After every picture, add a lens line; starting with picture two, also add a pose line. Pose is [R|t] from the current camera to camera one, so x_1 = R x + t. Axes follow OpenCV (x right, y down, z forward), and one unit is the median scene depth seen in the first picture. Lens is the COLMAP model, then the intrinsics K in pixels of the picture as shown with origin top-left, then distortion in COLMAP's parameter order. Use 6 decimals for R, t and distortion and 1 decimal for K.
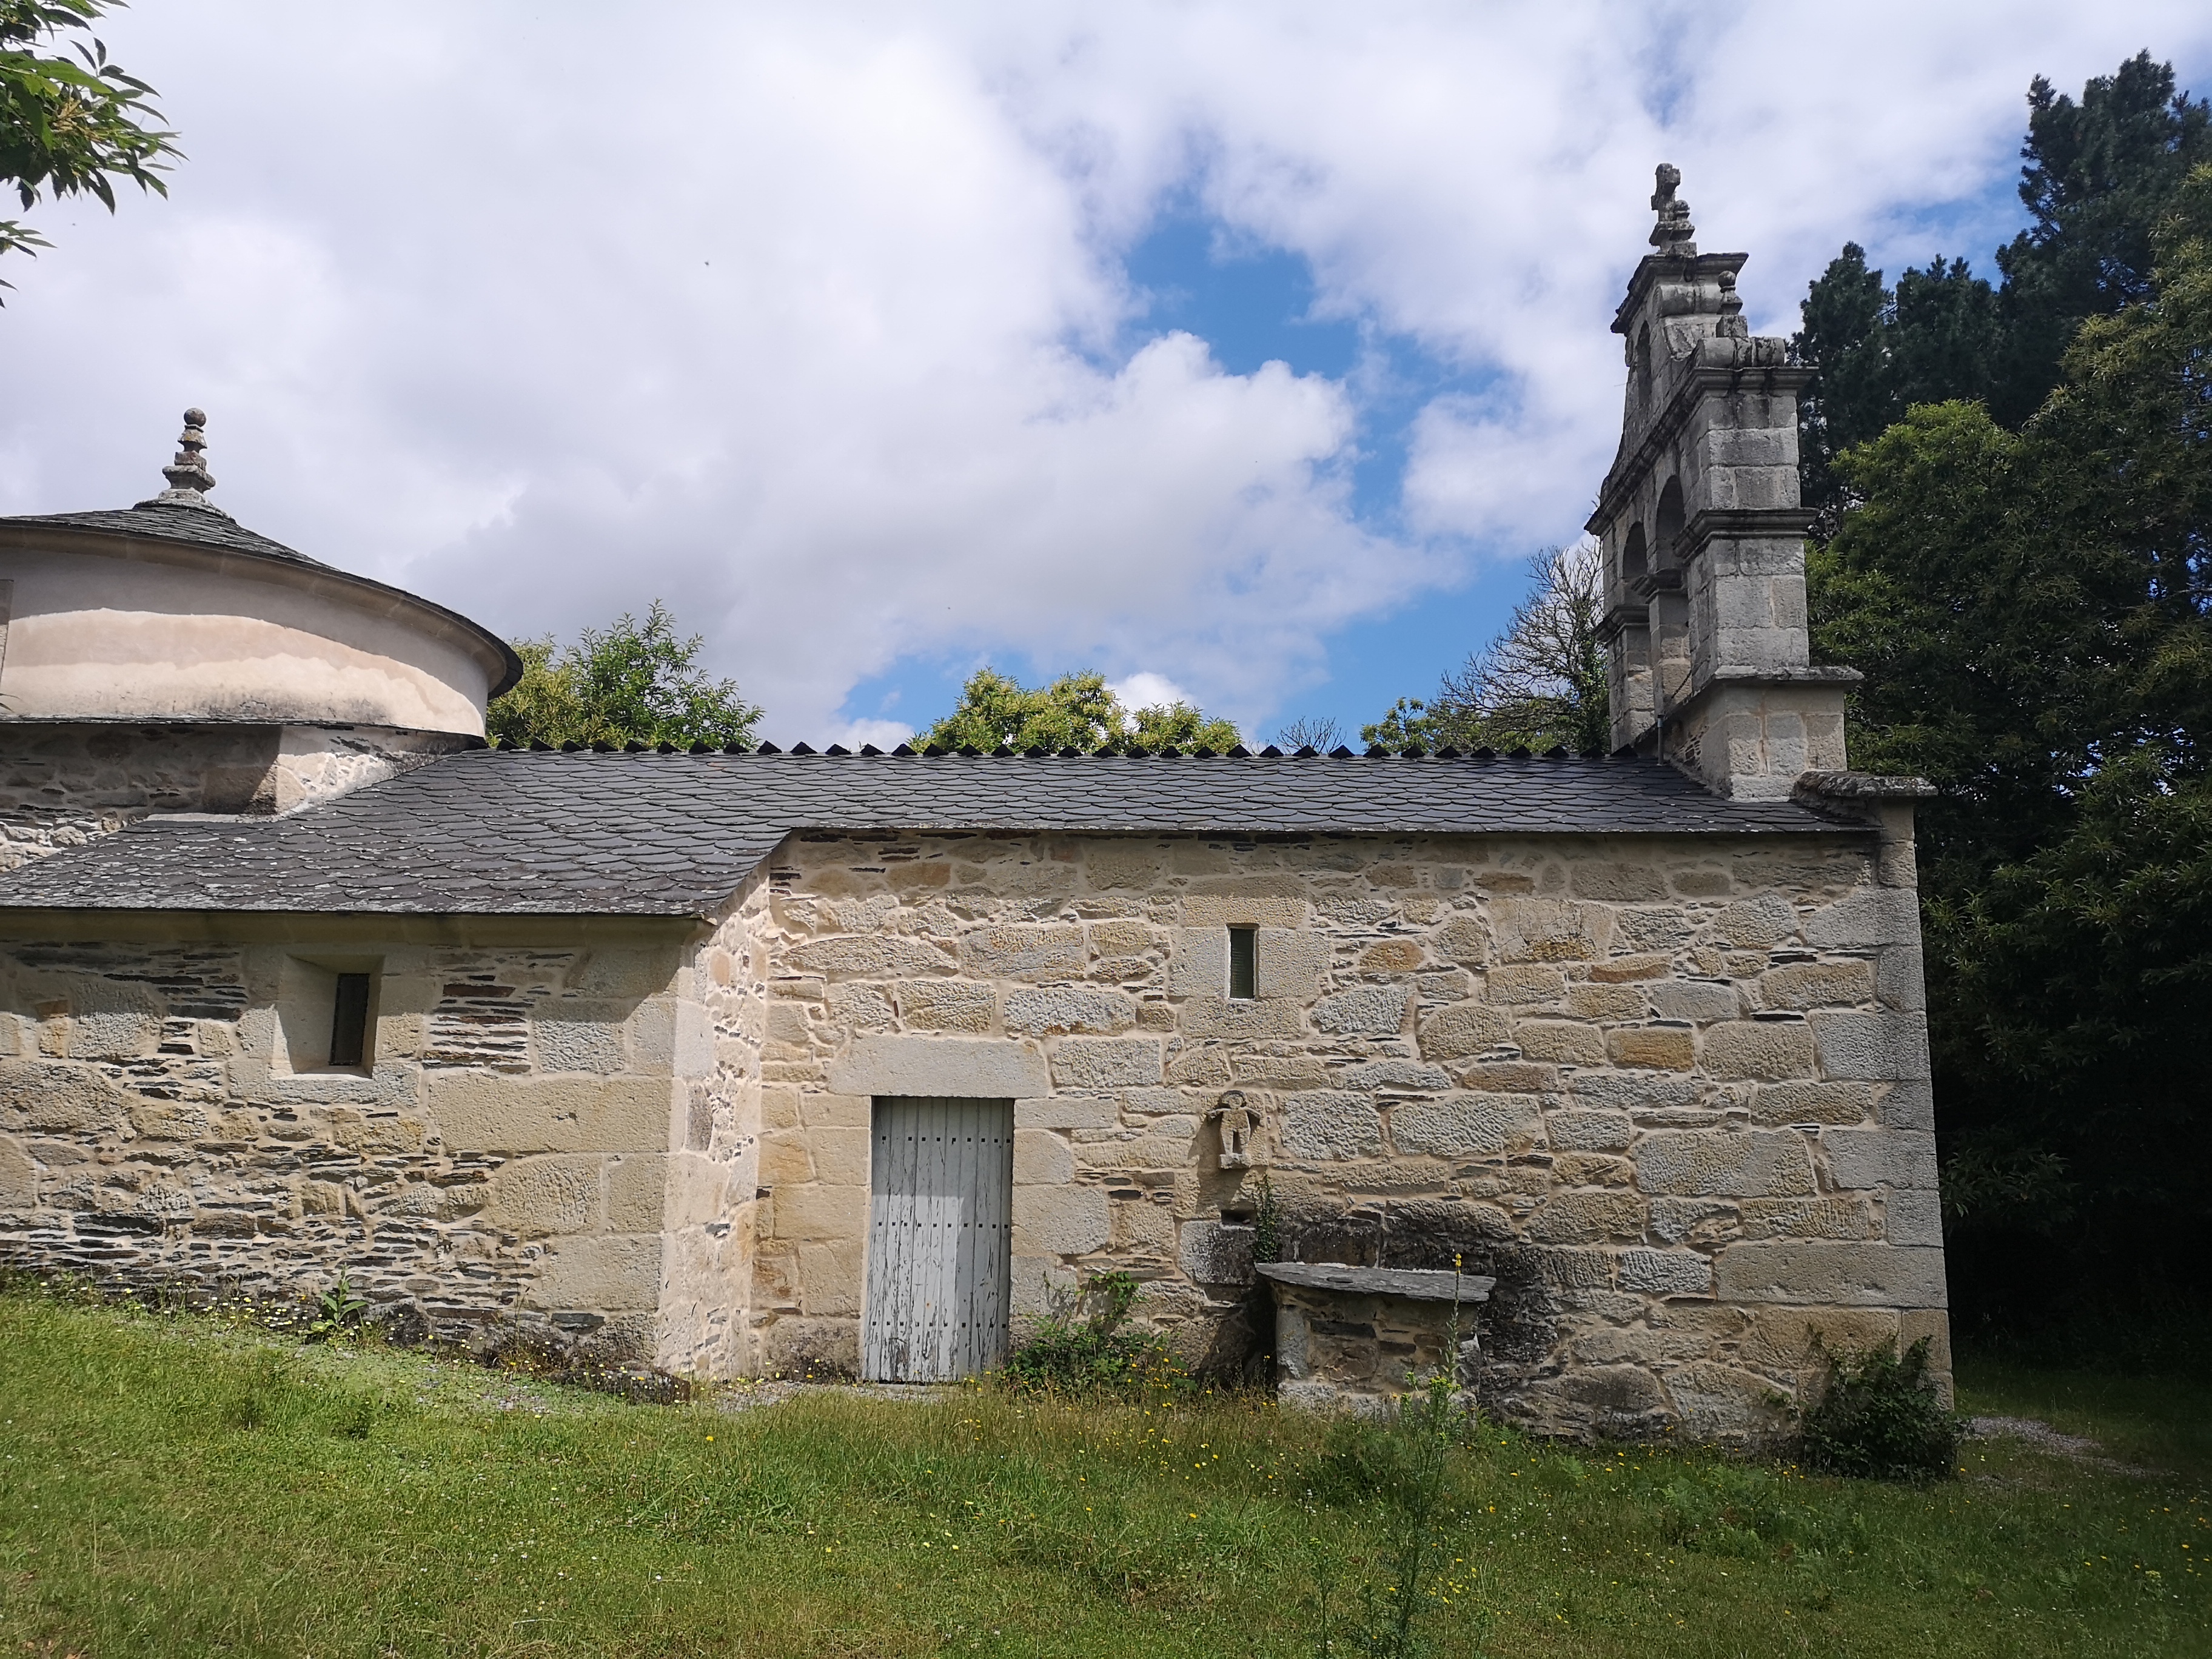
lens RADIAL K [[1686.5, 0, 1106.0], [0, 1686.5, 829.5], [0, 0, 1]] dist [0.072238, -0.073930]
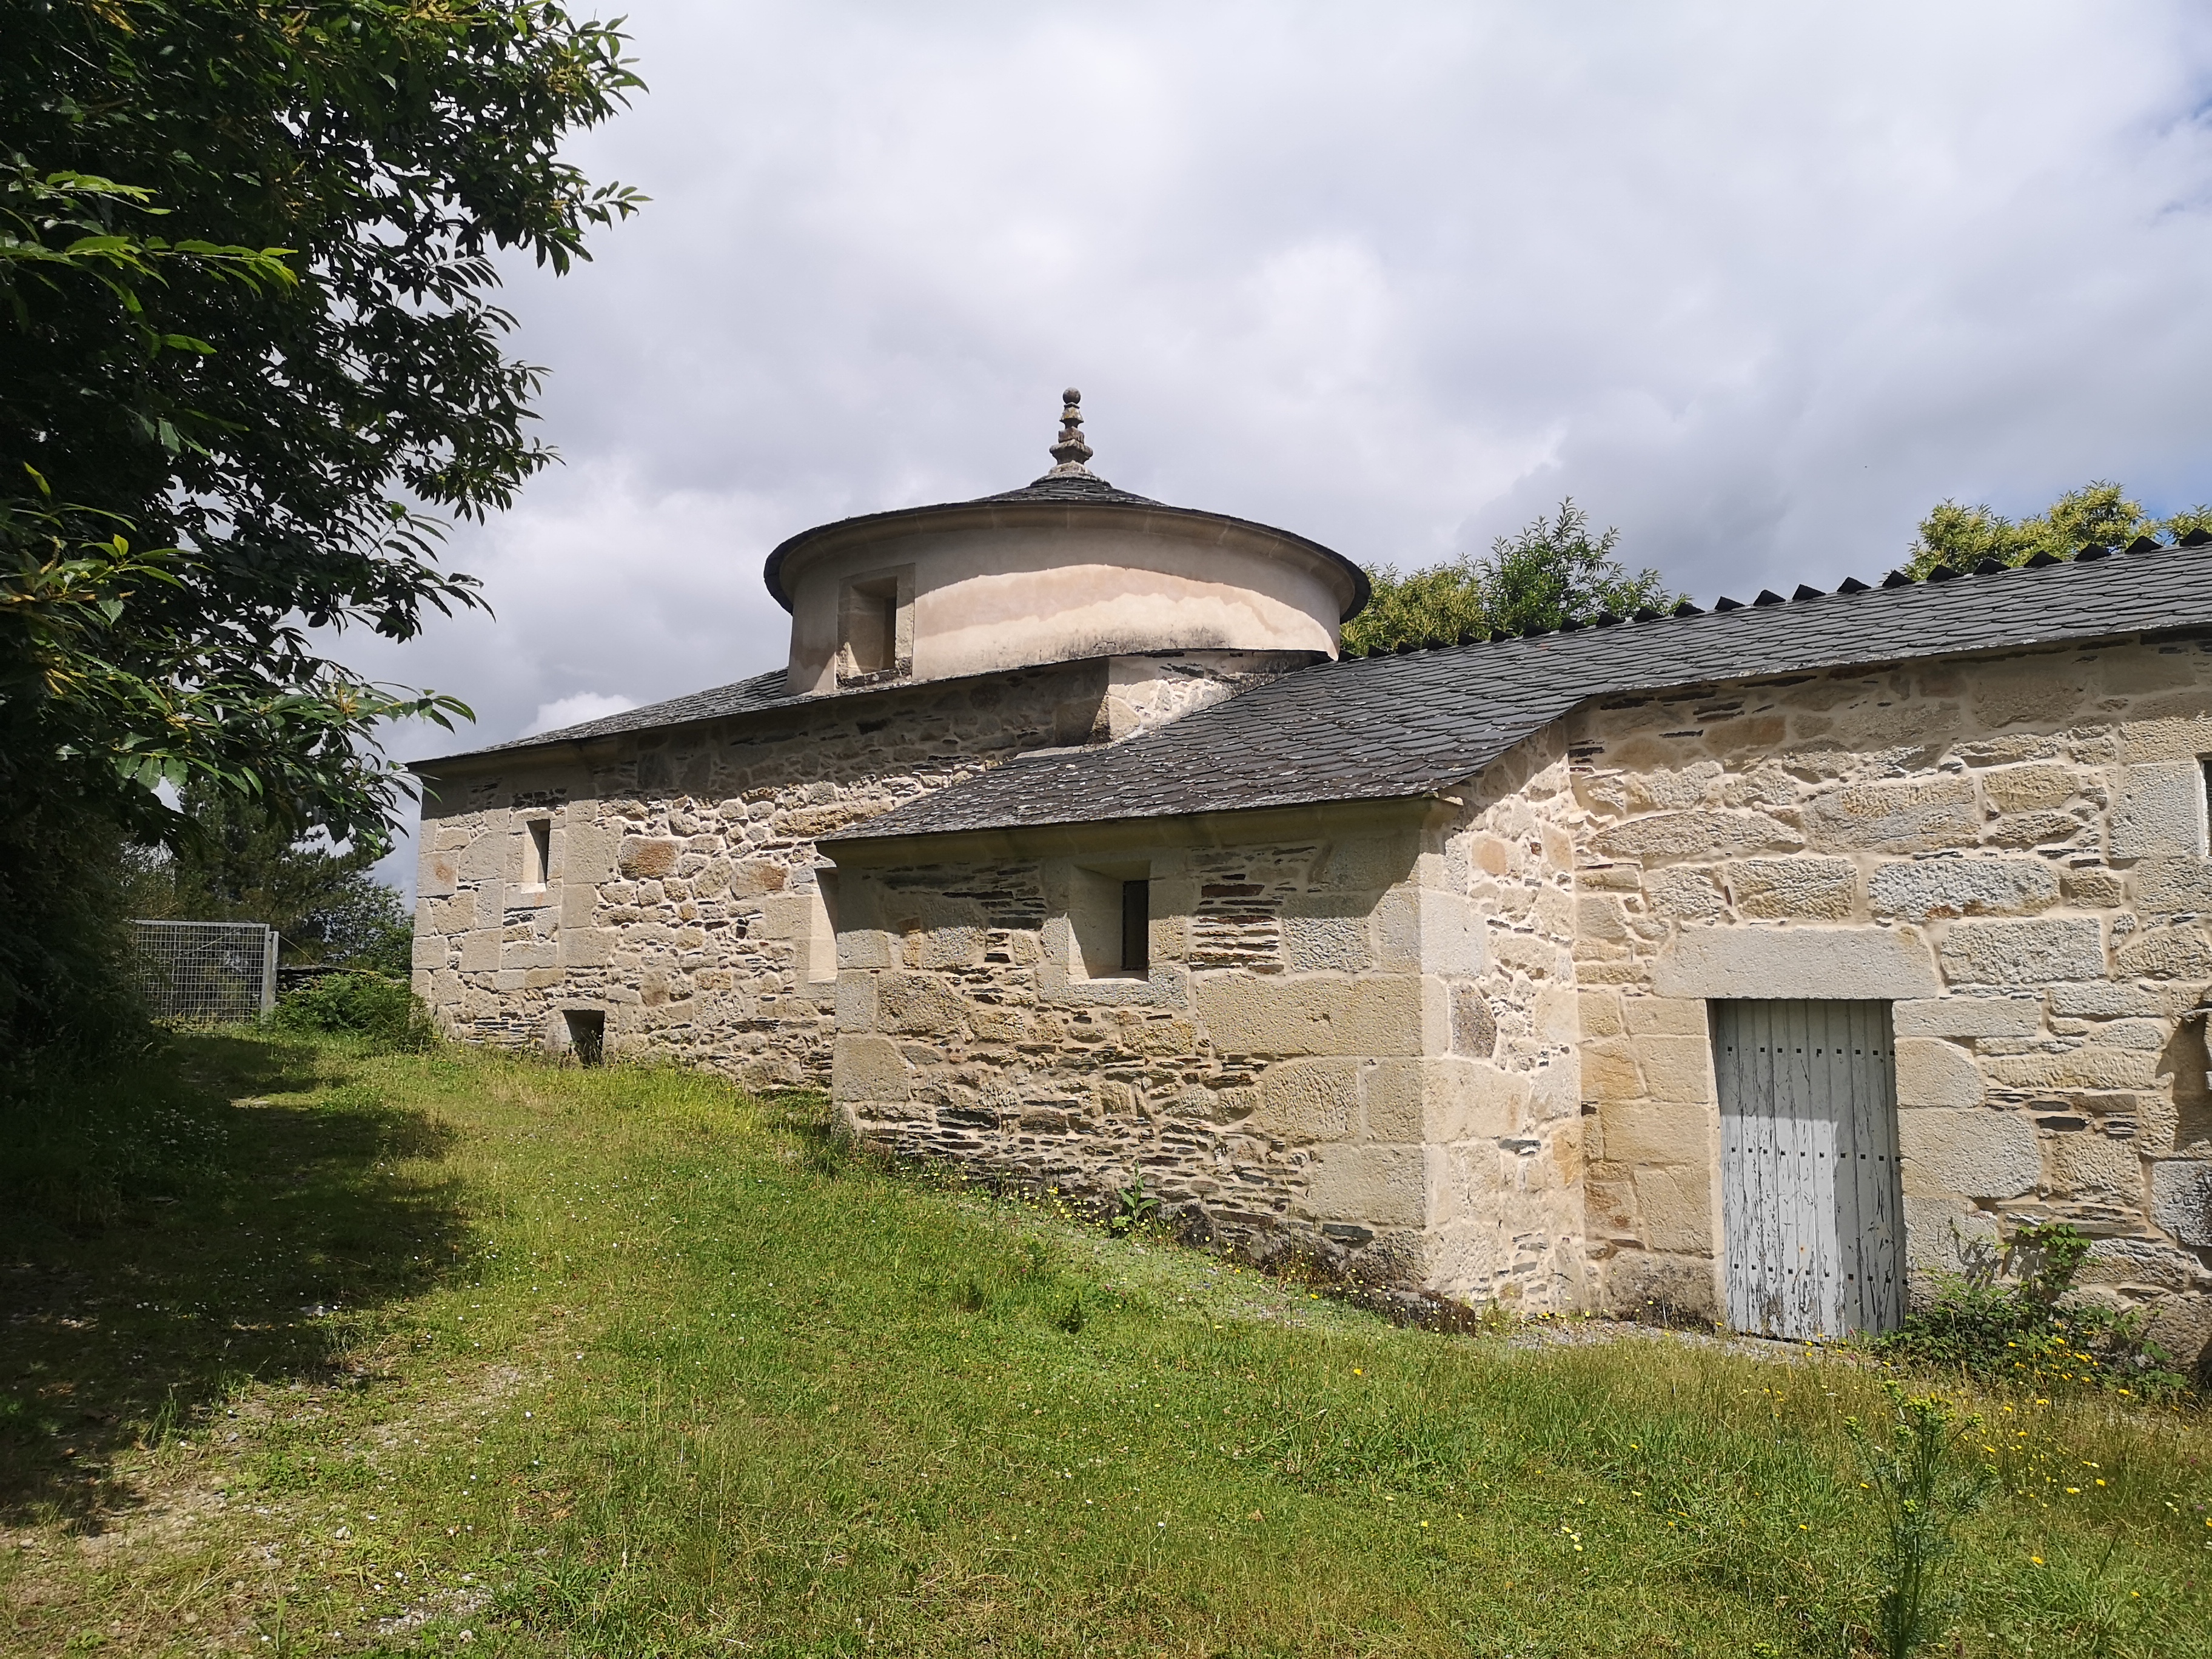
lens RADIAL K [[1686.5, 0, 1106.0], [0, 1686.5, 829.5], [0, 0, 1]] dist [0.072238, -0.073930]
pose [[0.824917, -0.074220, -0.560360, 0.097177], [0.095325, 0.995410, 0.008486, 0.037693], [0.557158, -0.060417, 0.828206, 0.135564]]
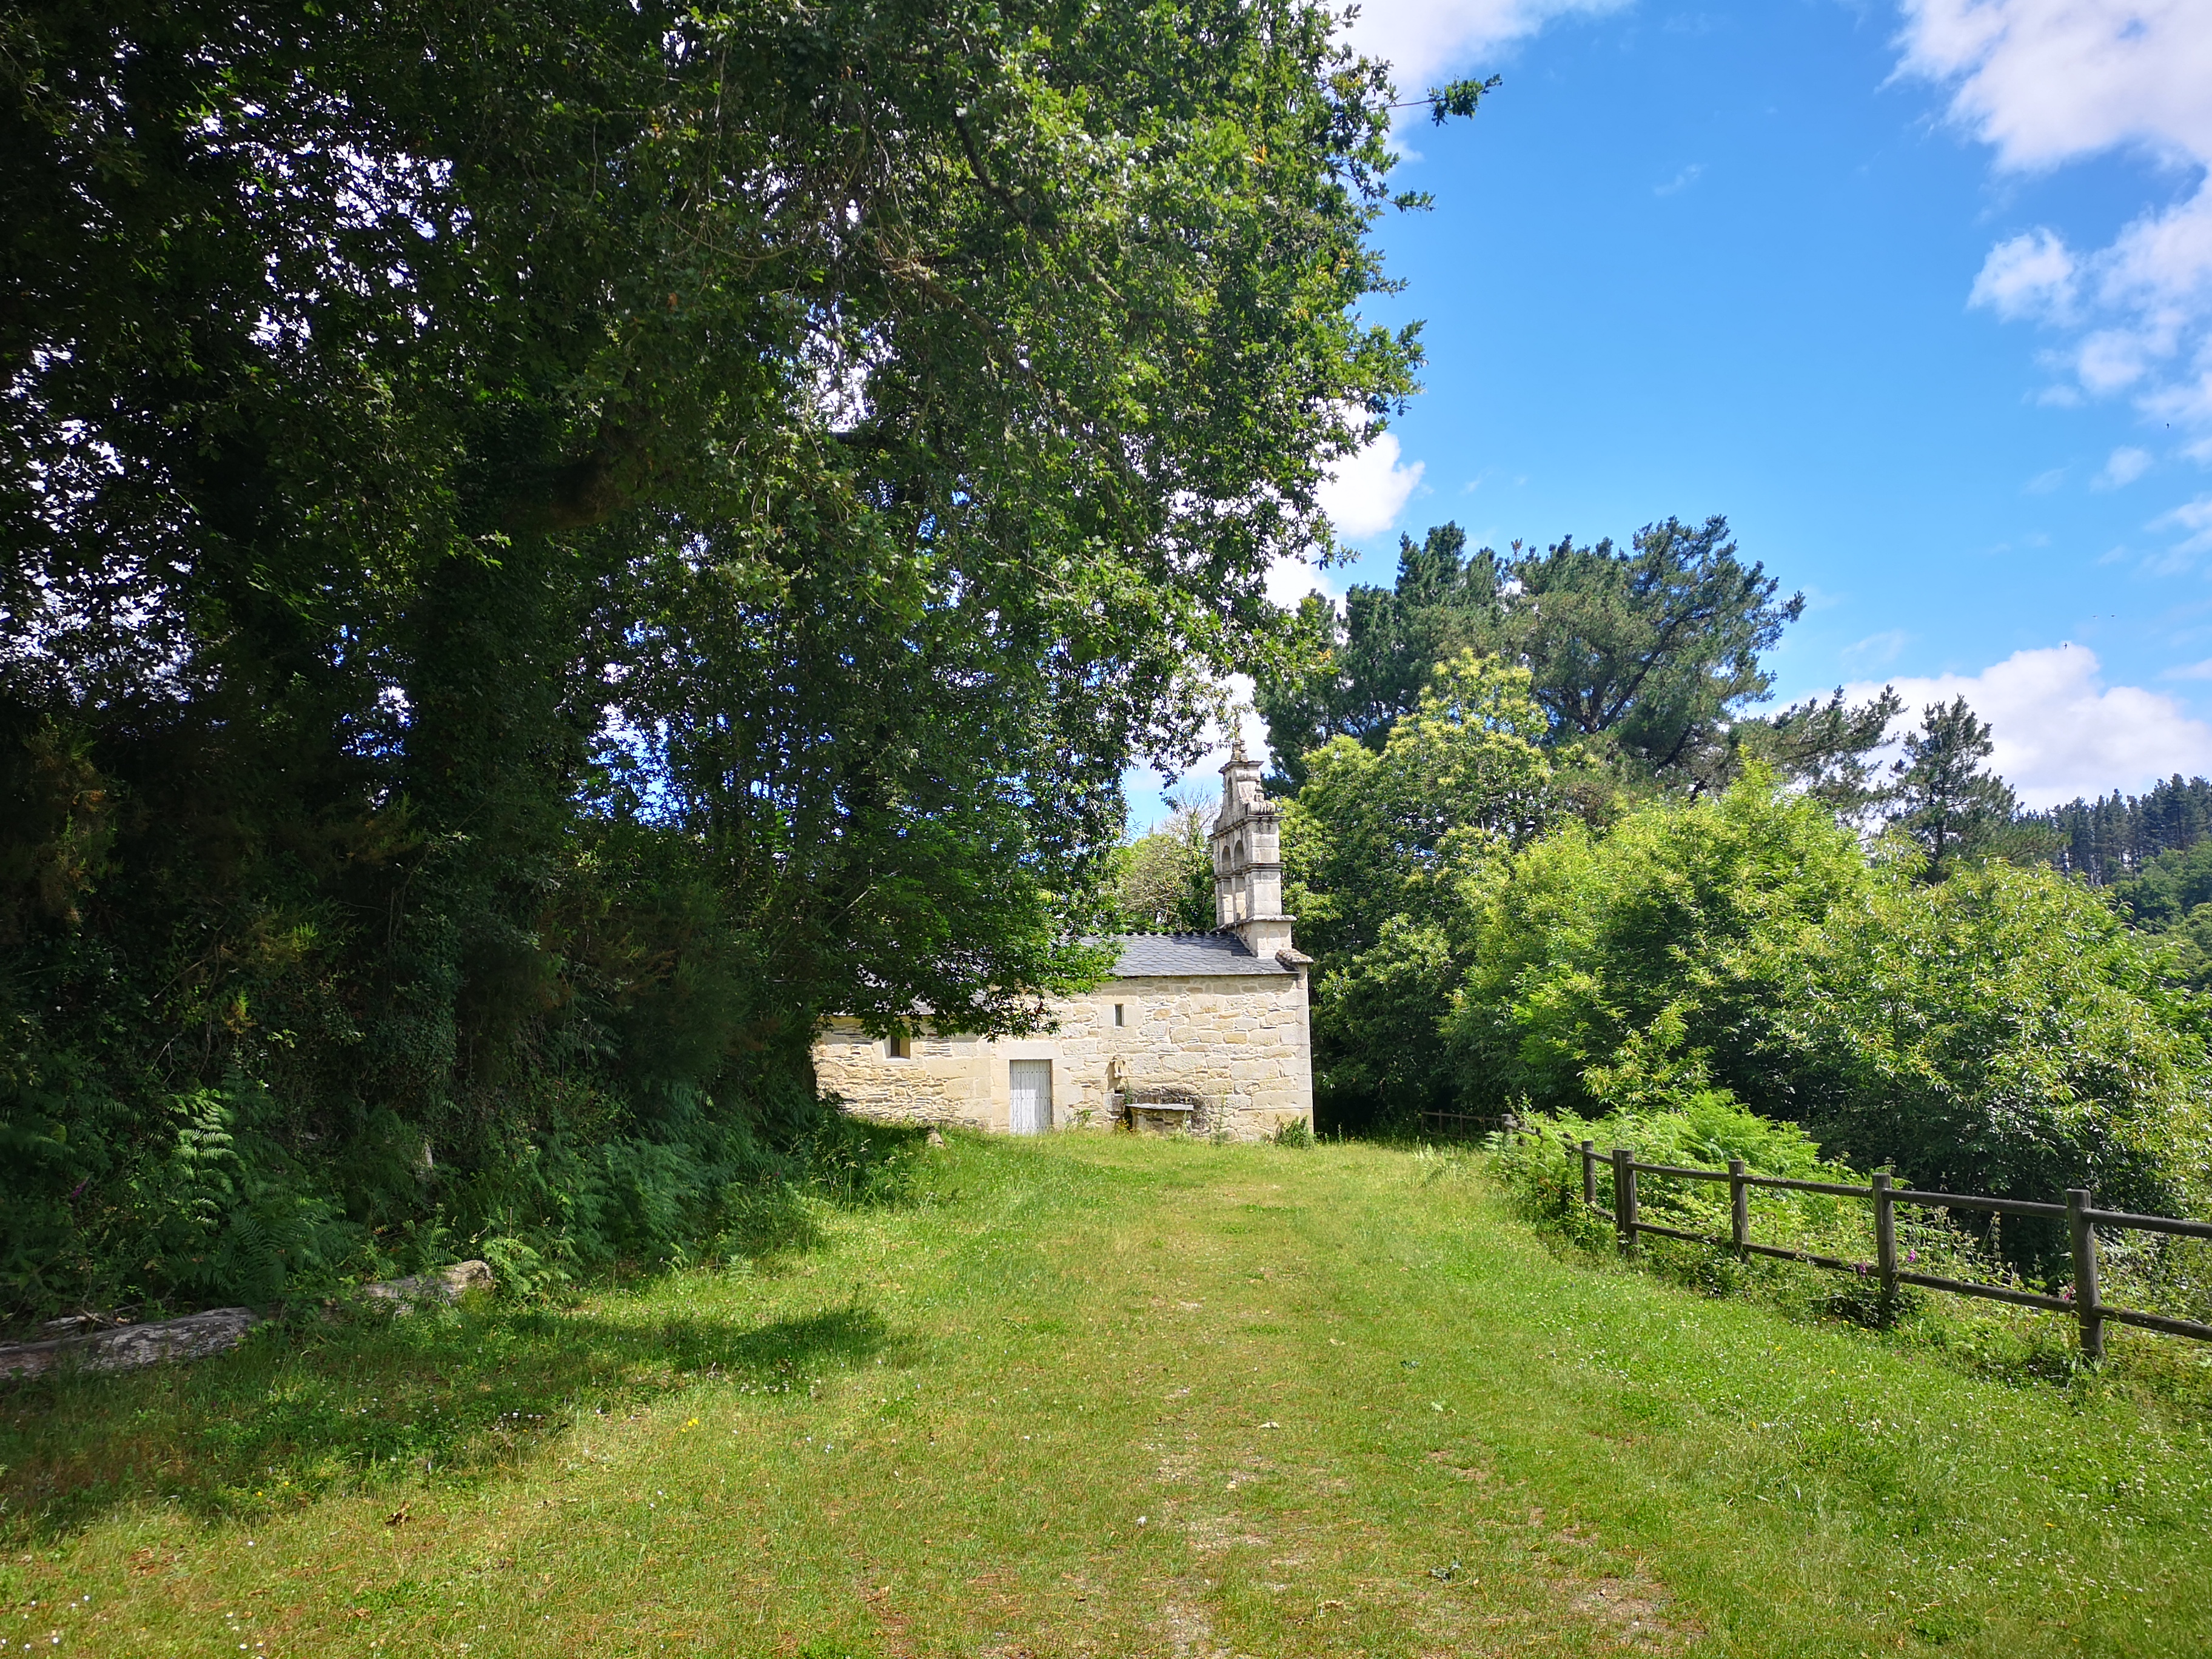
lens RADIAL K [[1686.5, 0, 1106.0], [0, 1686.5, 829.5], [0, 0, 1]] dist [0.072238, -0.073930]
pose [[0.965420, 0.002858, 0.260685, -0.817218], [-0.009660, 0.999645, 0.024814, -0.372108], [-0.260522, -0.026474, 0.965105, -2.200375]]
